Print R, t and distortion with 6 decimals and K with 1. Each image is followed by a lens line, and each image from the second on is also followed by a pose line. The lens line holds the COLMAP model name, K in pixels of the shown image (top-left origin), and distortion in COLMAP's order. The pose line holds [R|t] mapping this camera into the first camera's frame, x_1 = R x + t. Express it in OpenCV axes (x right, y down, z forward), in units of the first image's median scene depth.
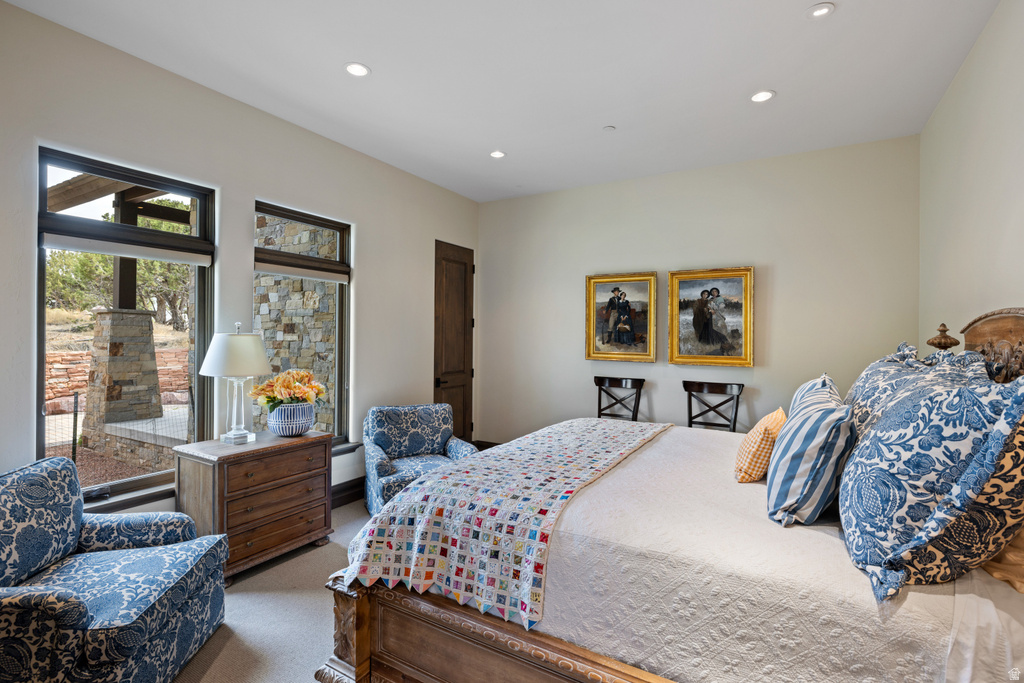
lens RADIAL K [[482.1, 0, 508.6], [0, 482.1, 340.7], [0, 0, 1]] dist [-0.000493, -0.000026]
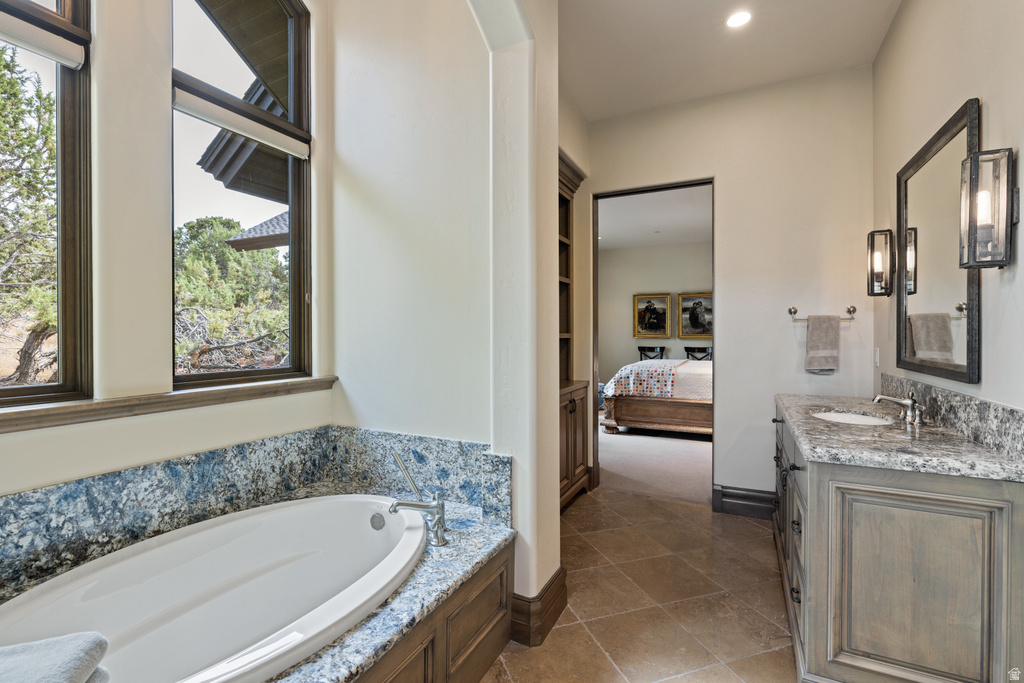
lens RADIAL K [[473.0, 0, 514.4], [0, 473.0, 337.4], [0, 0, 1]] dist [-0.000939, -0.000015]
pose [[0.995936, -0.012435, 0.089207, -0.534637], [0.012620, 0.999919, -0.001512, 0.036508], [-0.089181, 0.002631, 0.996012, -0.928258]]
